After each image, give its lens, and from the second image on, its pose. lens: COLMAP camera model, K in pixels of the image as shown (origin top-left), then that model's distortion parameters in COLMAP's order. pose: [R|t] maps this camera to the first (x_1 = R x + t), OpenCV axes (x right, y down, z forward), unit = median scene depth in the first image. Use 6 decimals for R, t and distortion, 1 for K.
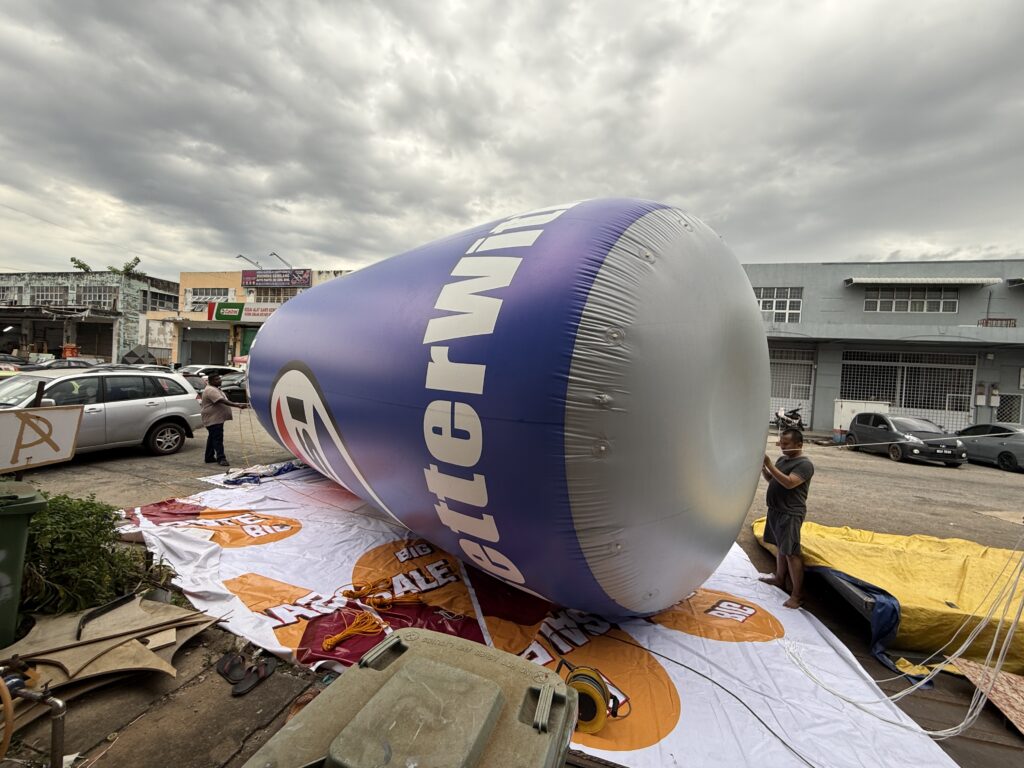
lens RADIAL K [[408.2, 0, 513.3], [0, 408.2, 387.6], [0, 0, 1]] dist [-0.001608, 0.000076]
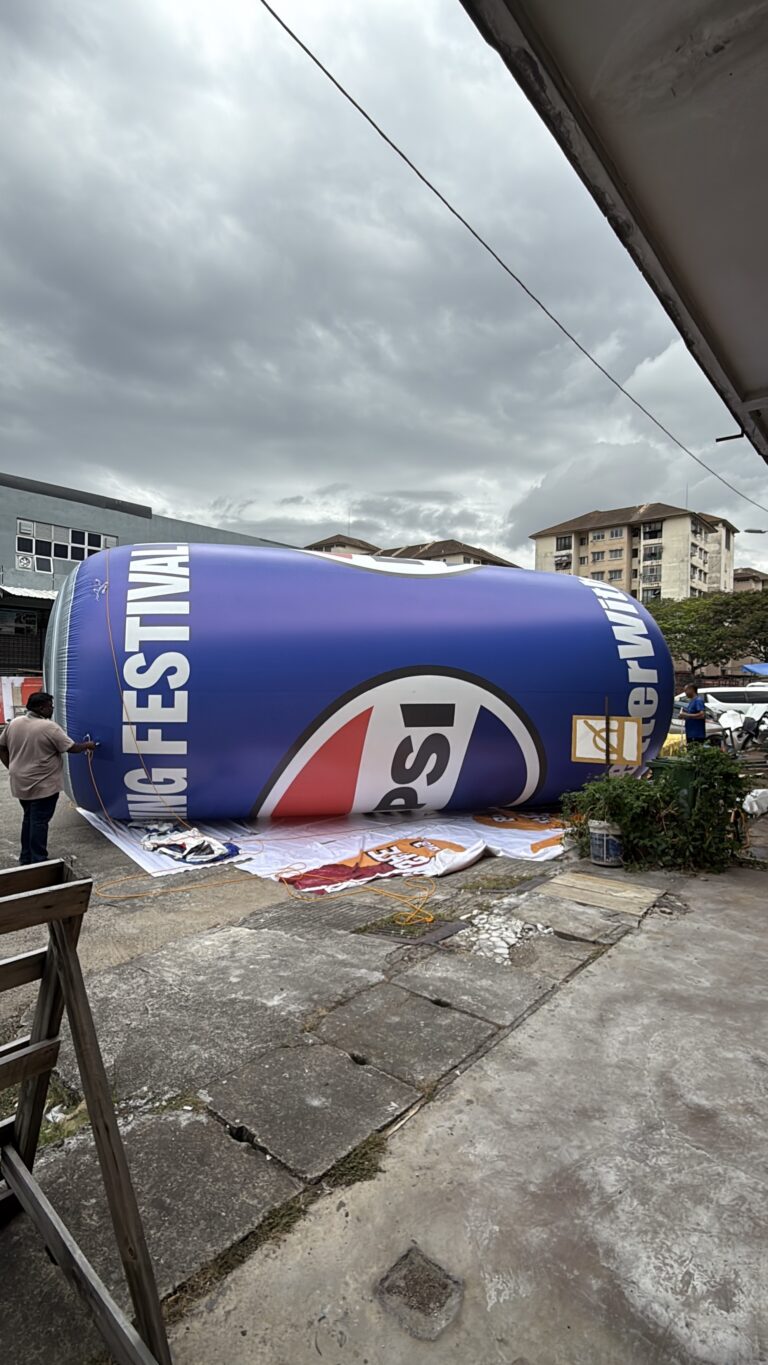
lens RADIAL K [[614.4, 0, 384.0], [0, 614.4, 682.5], [0, 0, 1]] dist [0.002330, 0.000164]
pose [[0.411834, -0.058239, 0.909396, -0.498379], [0.033896, 0.998244, 0.048579, -0.026506], [-0.910628, 0.010819, 0.413085, 0.128113]]
